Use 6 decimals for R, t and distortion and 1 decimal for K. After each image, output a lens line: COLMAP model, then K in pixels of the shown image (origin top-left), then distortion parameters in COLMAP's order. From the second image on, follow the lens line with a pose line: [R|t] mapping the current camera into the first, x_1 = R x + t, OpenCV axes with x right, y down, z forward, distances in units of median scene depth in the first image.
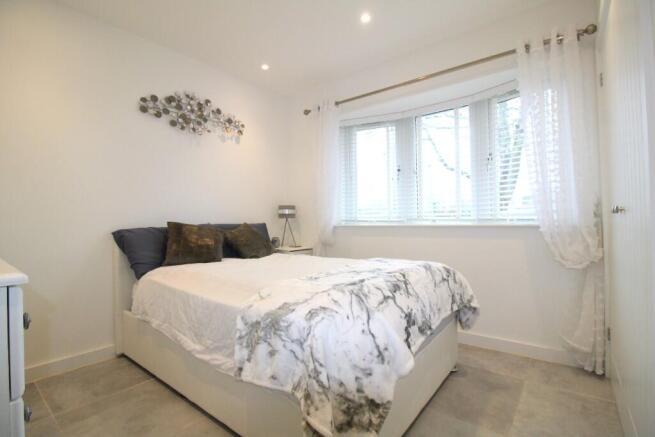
lens RADIAL K [[305.0, 0, 328.2], [0, 305.0, 214.9], [0, 0, 1]] dist [0.000685, -0.000276]
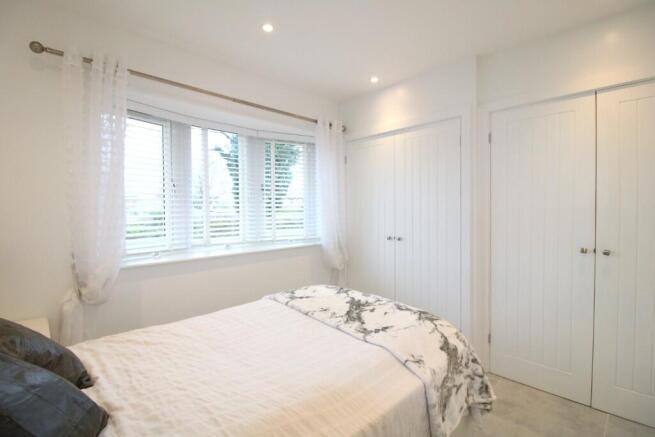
lens RADIAL K [[305.0, 0, 328.2], [0, 305.0, 214.9], [0, 0, 1]] dist [0.000685, -0.000276]
pose [[0.170097, -0.005201, 0.985414, -0.513026], [-0.013541, 0.999879, 0.007615, -0.080573], [-0.985334, -0.014639, 0.170006, 0.476790]]
